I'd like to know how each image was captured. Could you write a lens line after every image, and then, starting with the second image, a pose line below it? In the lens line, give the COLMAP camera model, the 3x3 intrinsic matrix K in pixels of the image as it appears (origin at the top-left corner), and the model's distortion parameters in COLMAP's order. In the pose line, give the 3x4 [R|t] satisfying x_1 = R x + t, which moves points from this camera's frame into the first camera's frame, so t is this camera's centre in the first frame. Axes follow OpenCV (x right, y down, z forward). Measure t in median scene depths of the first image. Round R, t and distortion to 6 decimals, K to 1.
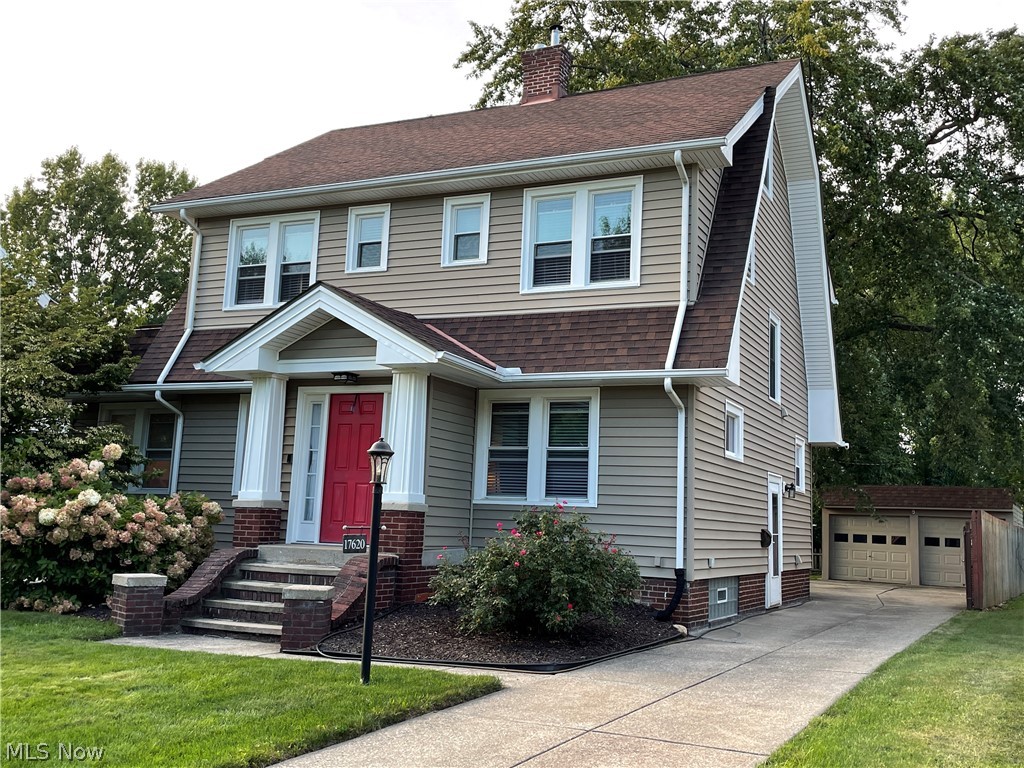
lens RADIAL K [[1022.3, 0, 516.8], [0, 1022.3, 378.7], [0, 0, 1]] dist [0.139580, 0.000000]
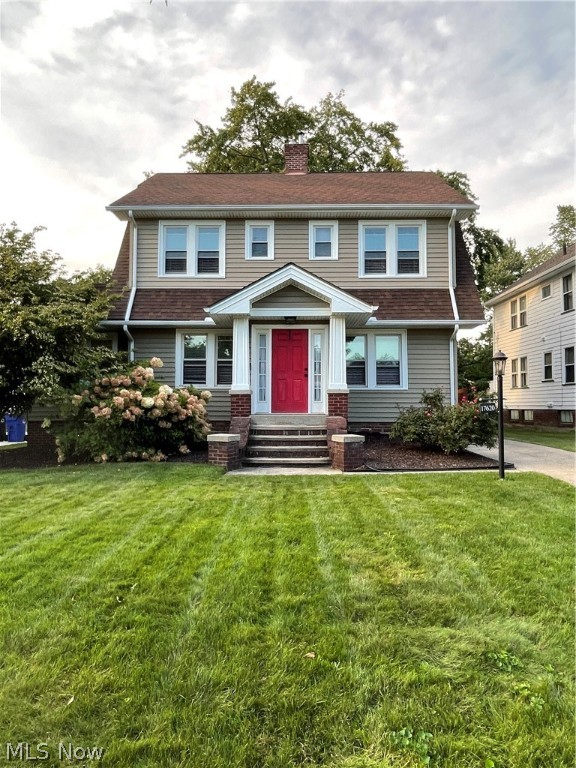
lens RADIAL K [[488.8, 0, 285.1], [0, 488.8, 385.3], [0, 0, 1]] dist [0.012373, -0.001265]
pose [[0.910502, -0.026876, 0.412630, -0.505703], [-0.023257, 0.992977, 0.115995, 0.013001], [-0.412850, -0.115211, 0.903483, 0.223405]]
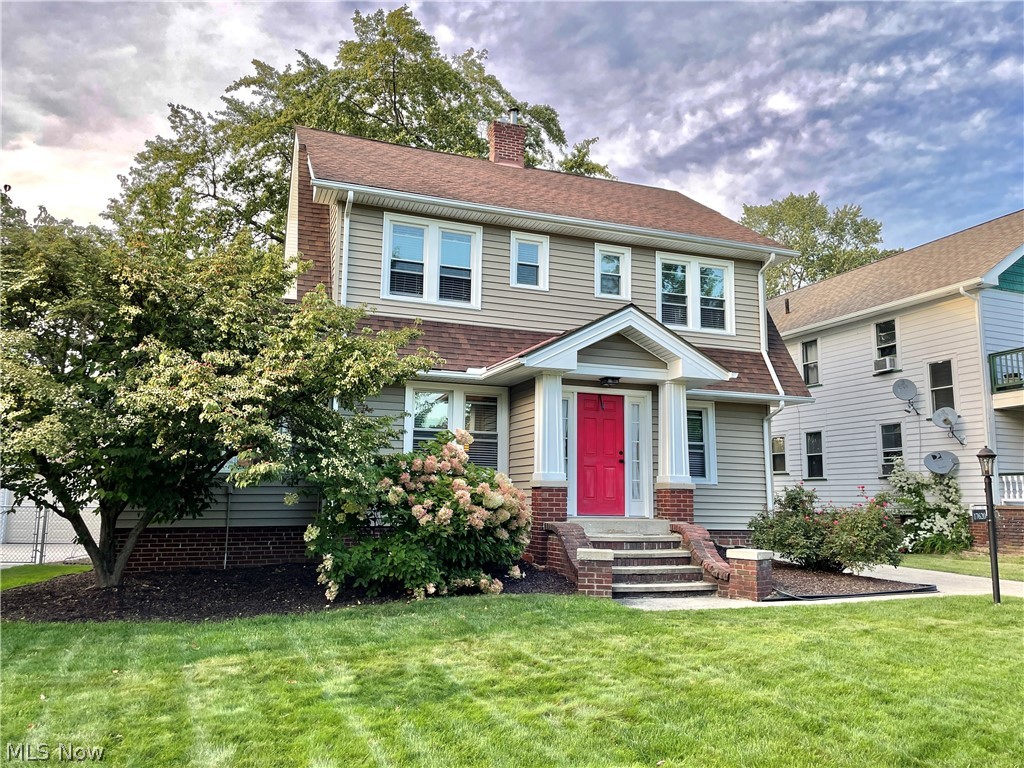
lens RADIAL K [[789.2, 0, 502.8], [0, 789.2, 363.2], [0, 0, 1]] dist [0.021467, -0.016341]
pose [[0.697540, 0.089002, 0.710997, -0.902810], [-0.089006, 0.995333, -0.037274, 0.023102], [-0.710996, -0.037283, 0.702207, 0.408559]]
